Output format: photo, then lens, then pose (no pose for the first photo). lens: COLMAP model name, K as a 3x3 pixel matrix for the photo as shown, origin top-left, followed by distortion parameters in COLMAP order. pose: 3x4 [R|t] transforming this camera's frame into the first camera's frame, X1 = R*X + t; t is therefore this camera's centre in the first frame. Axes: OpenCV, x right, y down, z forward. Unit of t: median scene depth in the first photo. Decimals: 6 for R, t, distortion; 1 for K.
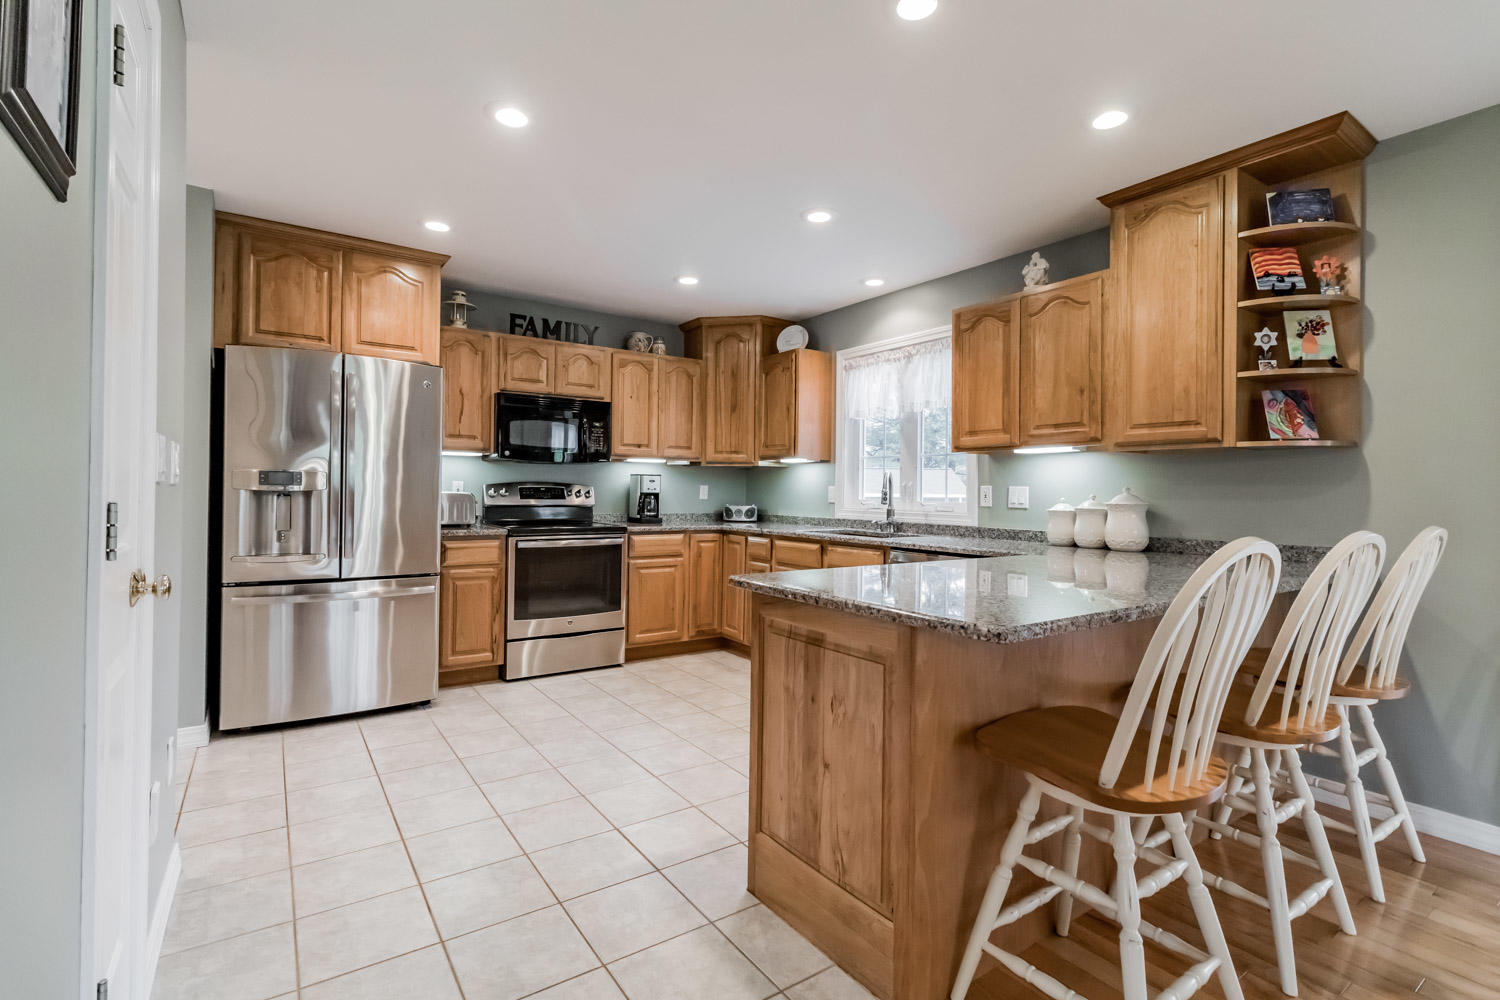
lens RADIAL K [[687.0, 0, 739.1], [0, 687.0, 492.7], [0, 0, 1]] dist [0.002179, 0.001059]
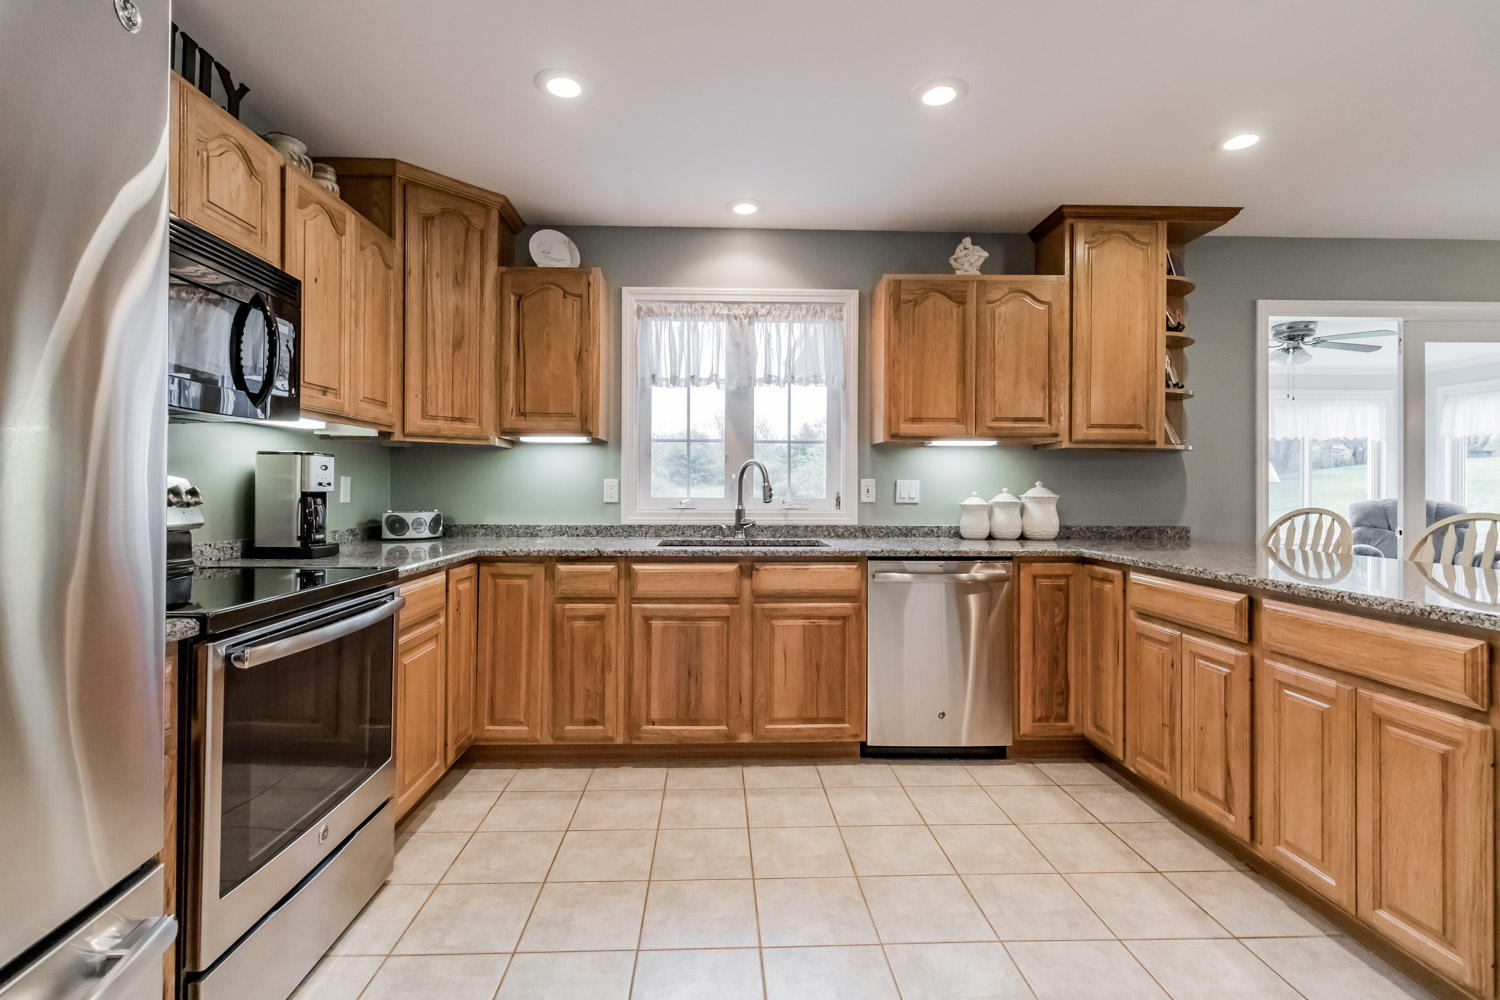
lens RADIAL K [[687.0, 0, 743.8], [0, 687.0, 491.2], [0, 0, 1]] dist [0.002179, 0.001059]
pose [[0.538344, -0.014686, 0.842597, -0.461433], [0.005228, 0.999887, 0.014087, -0.007291], [-0.842709, -0.003179, 0.538360, 0.620085]]
